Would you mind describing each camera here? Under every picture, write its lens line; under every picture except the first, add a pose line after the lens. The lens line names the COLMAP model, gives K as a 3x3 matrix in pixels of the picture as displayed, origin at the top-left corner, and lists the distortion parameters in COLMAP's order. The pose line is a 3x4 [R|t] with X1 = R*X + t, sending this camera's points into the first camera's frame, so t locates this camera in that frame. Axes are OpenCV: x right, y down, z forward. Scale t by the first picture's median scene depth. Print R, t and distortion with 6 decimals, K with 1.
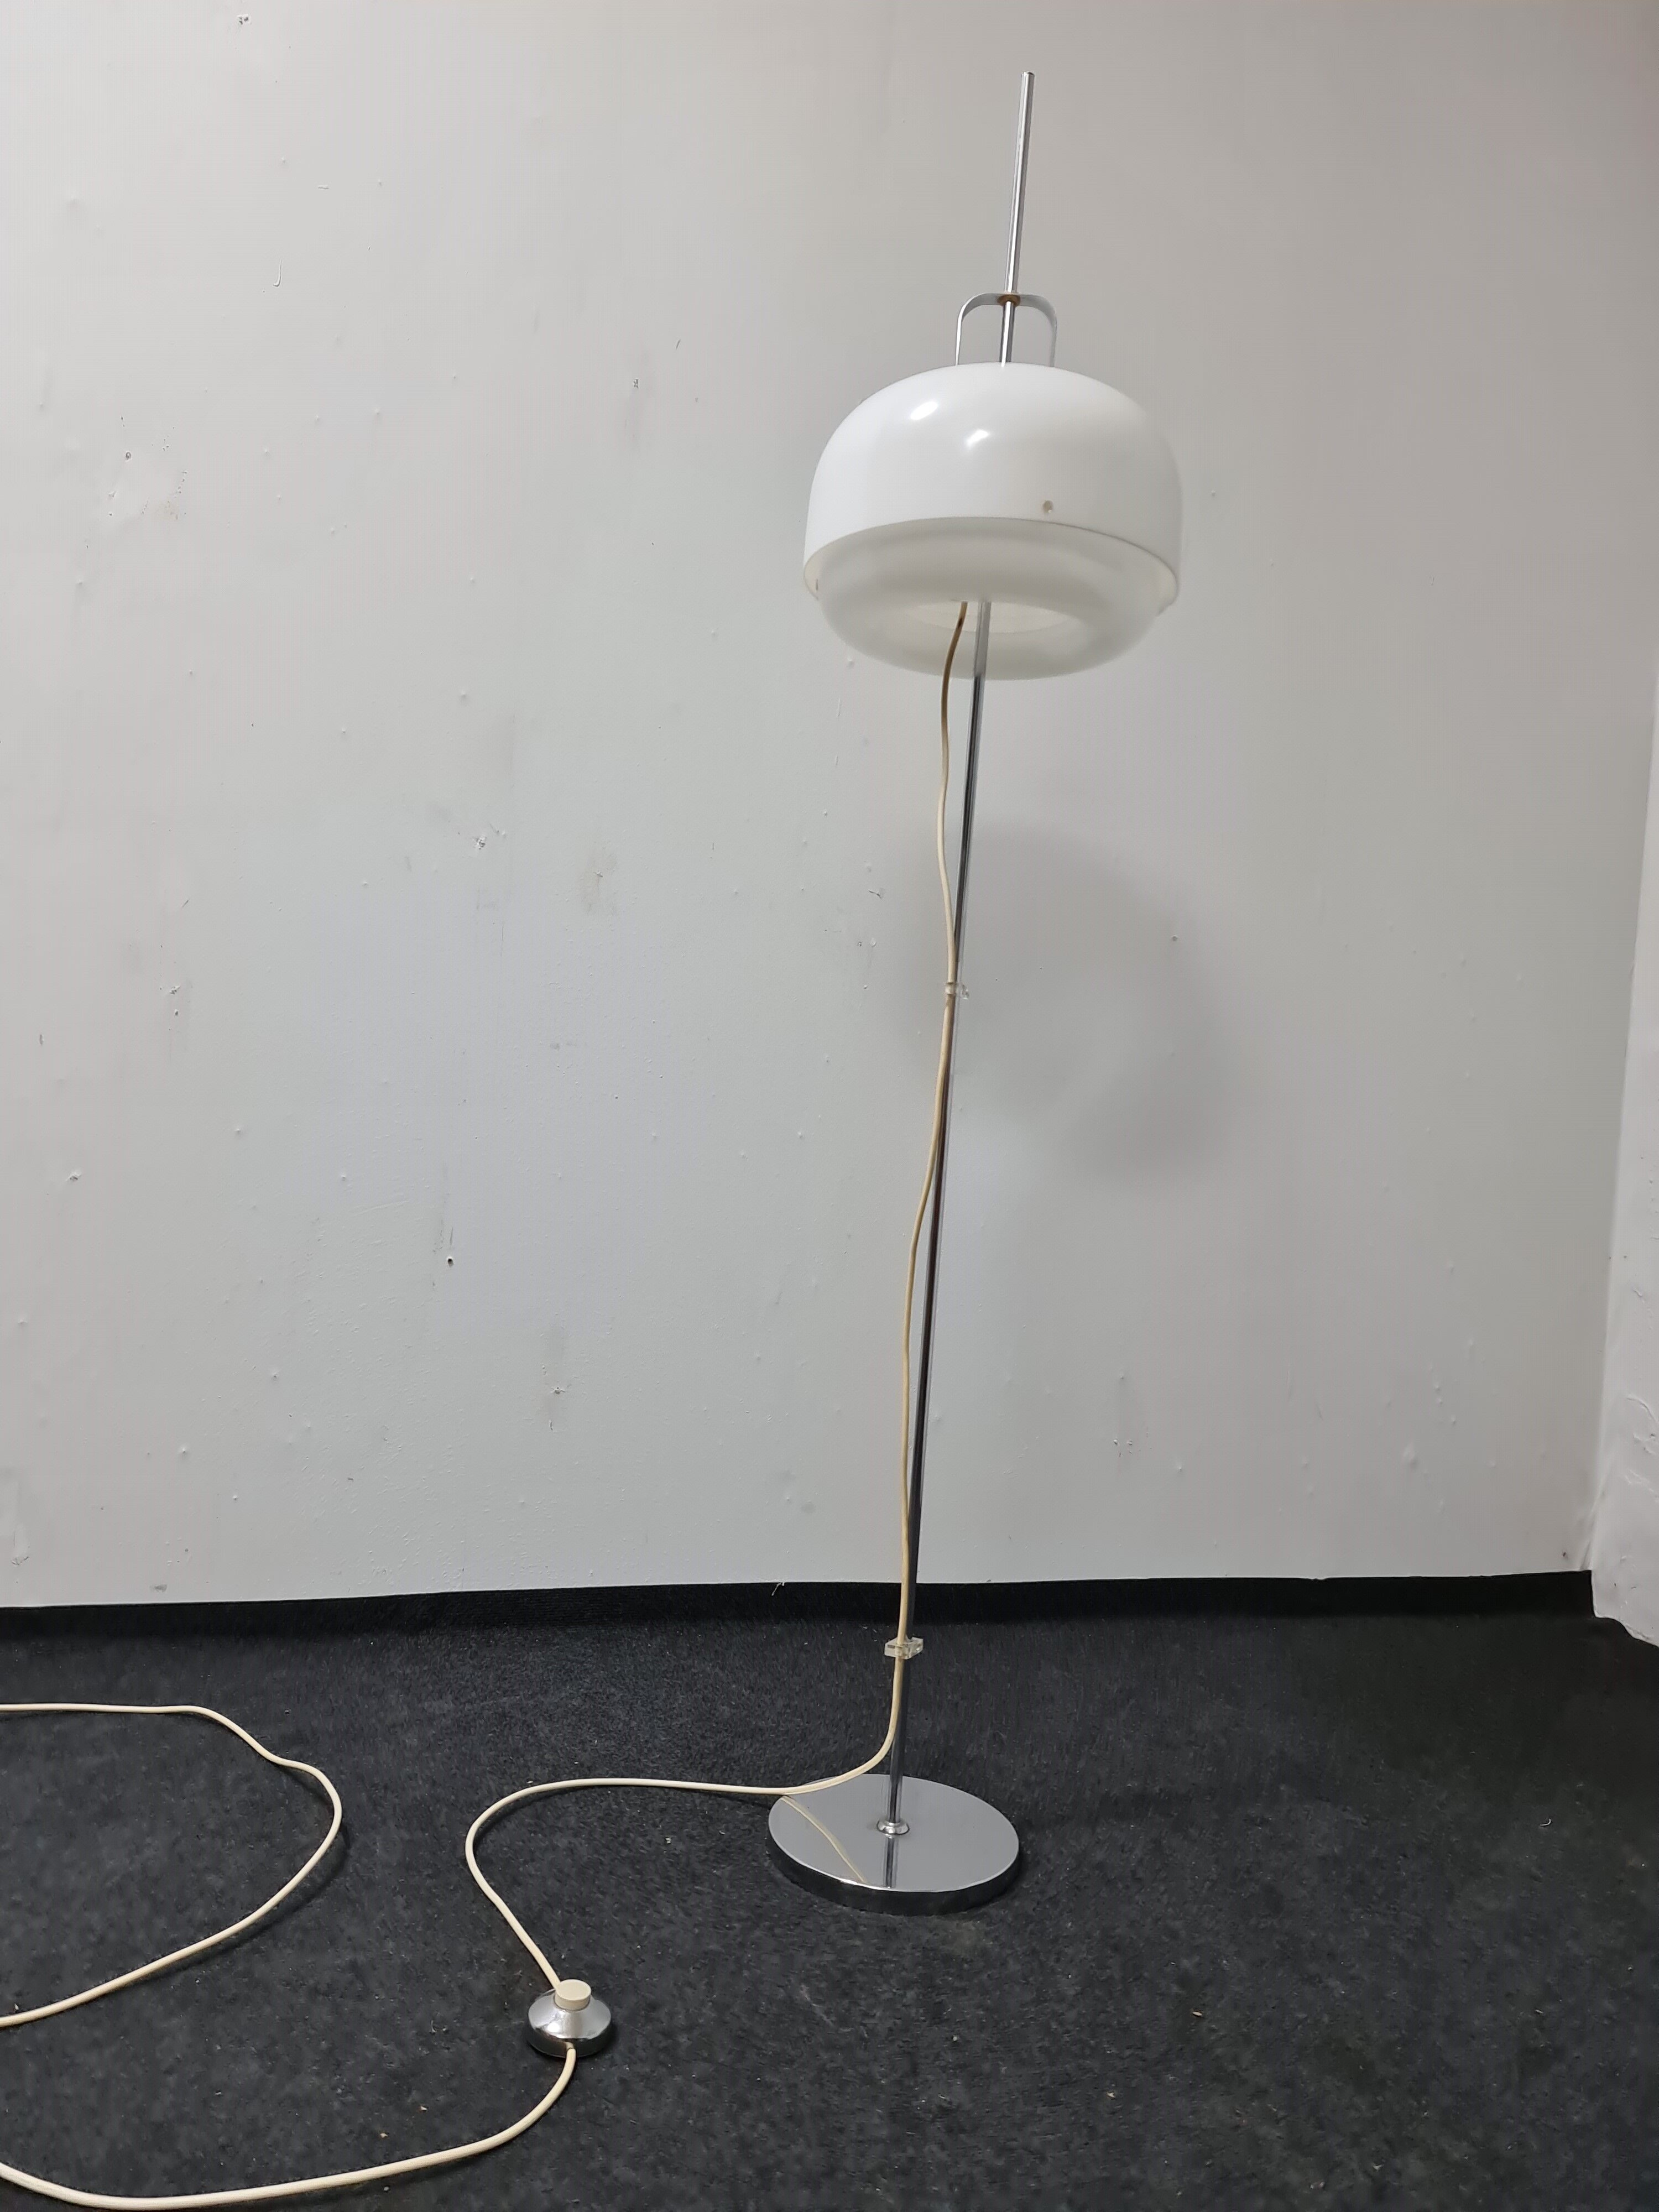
lens RADIAL K [[1590.4, 0, 846.9], [0, 1590.4, 1107.9], [0, 0, 1]] dist [0.078257, -0.097315]
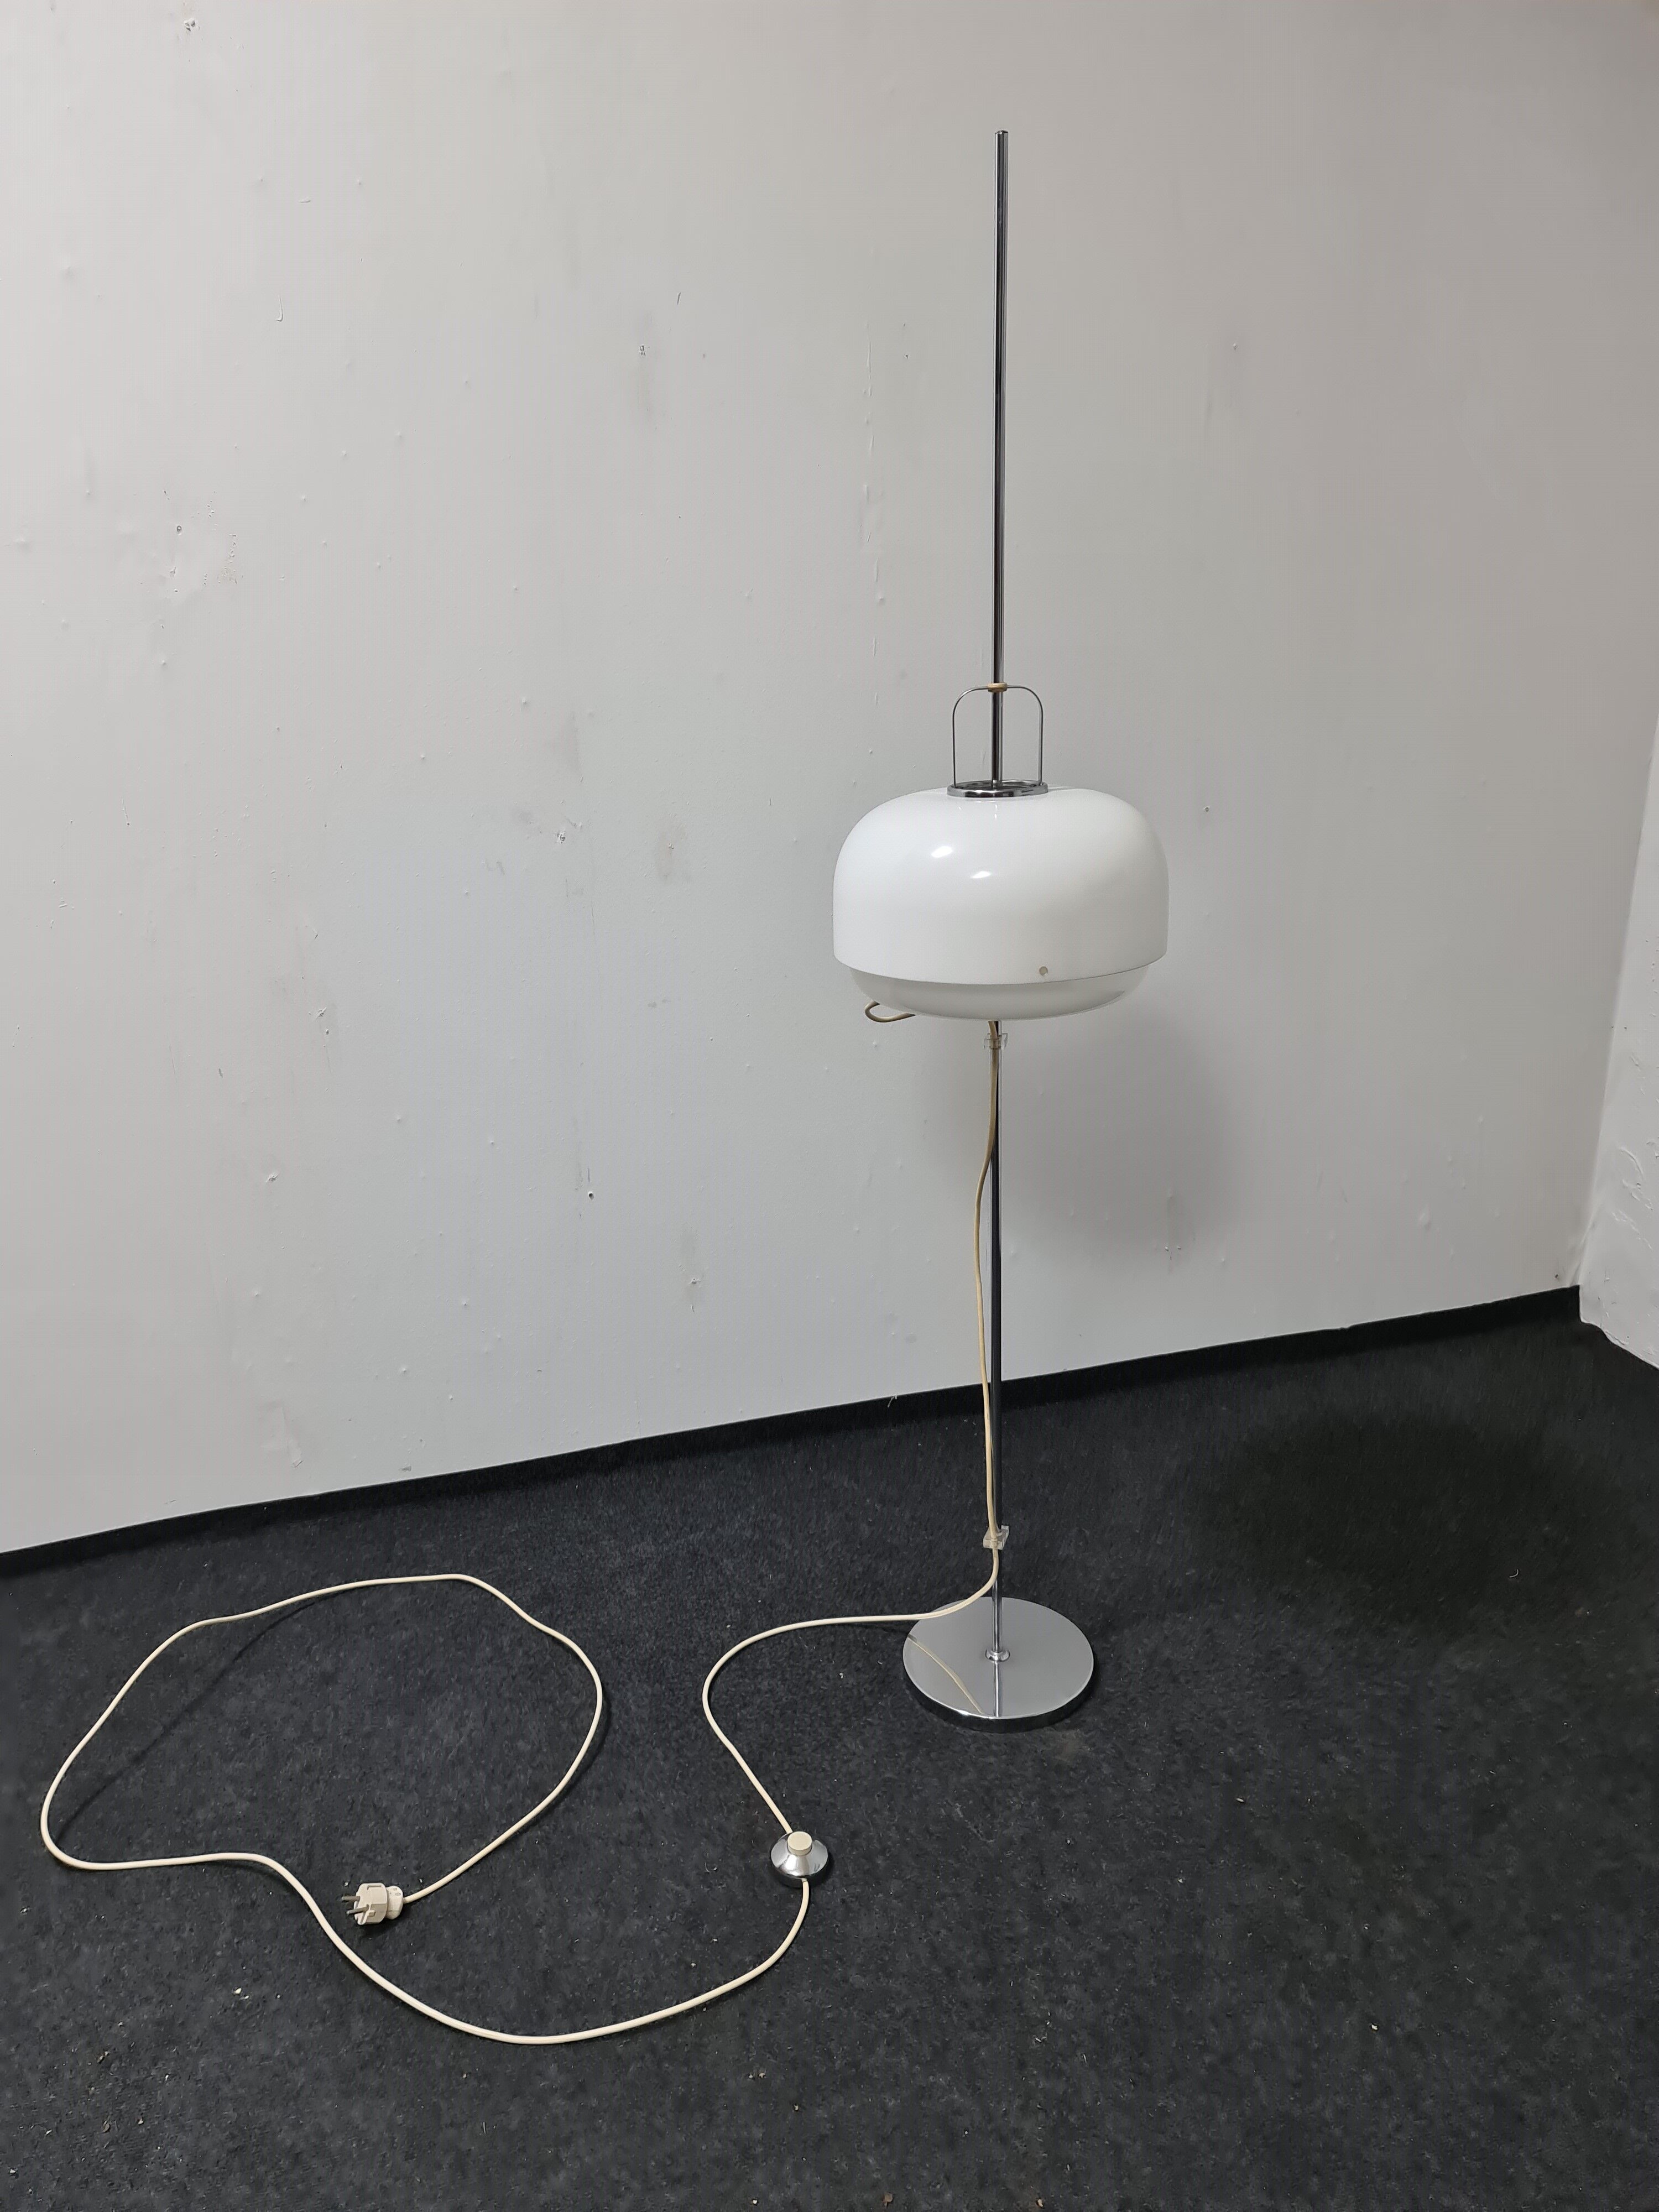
lens RADIAL K [[1602.0, 0, 829.5], [0, 1602.0, 1106.0], [0, 0, 1]] dist [0.001767, 0.004774]
pose [[0.994483, -0.090007, -0.053875, -0.007711], [0.102455, 0.943640, 0.314717, -0.466703], [0.022512, -0.318500, 0.947655, -0.126519]]
